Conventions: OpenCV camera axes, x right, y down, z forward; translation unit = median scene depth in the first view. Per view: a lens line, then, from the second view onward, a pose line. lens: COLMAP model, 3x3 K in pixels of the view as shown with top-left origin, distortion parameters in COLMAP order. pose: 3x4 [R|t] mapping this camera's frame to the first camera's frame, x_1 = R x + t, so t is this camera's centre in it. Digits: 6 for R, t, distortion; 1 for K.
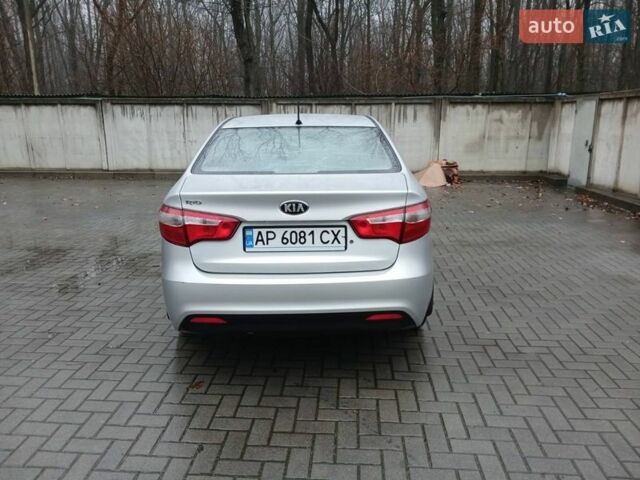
lens RADIAL K [[509.1, 0, 313.6], [0, 509.1, 245.3], [0, 0, 1]] dist [0.038520, -0.041212]
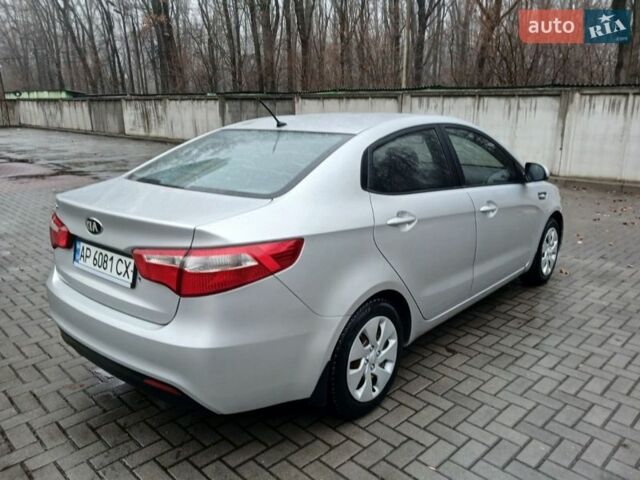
lens RADIAL K [[509.1, 0, 327.6], [0, 509.1, 236.5], [0, 0, 1]] dist [0.038520, -0.041212]
pose [[0.765273, 0.163928, -0.622483, 0.582937], [-0.161980, 0.984953, 0.060247, -0.124947], [0.622993, 0.054724, 0.780311, 0.408499]]
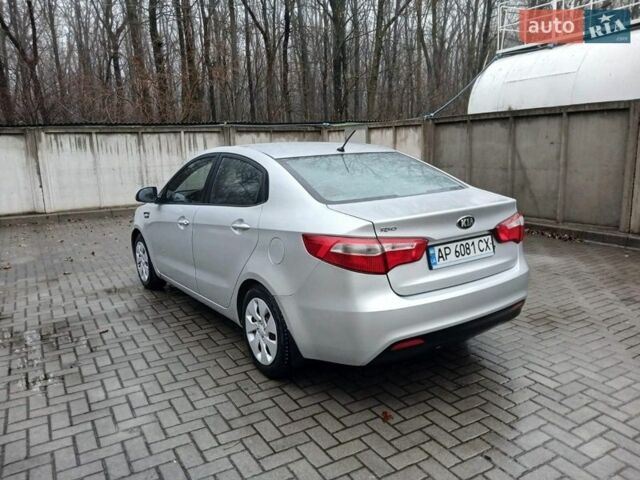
lens RADIAL K [[509.1, 0, 327.5], [0, 509.1, 239.7], [0, 0, 1]] dist [0.038520, -0.041212]
pose [[0.819275, -0.125465, 0.559506, -0.658573], [0.160394, 0.986960, -0.013544, -0.050797], [-0.550511, 0.100837, 0.828715, 0.175982]]
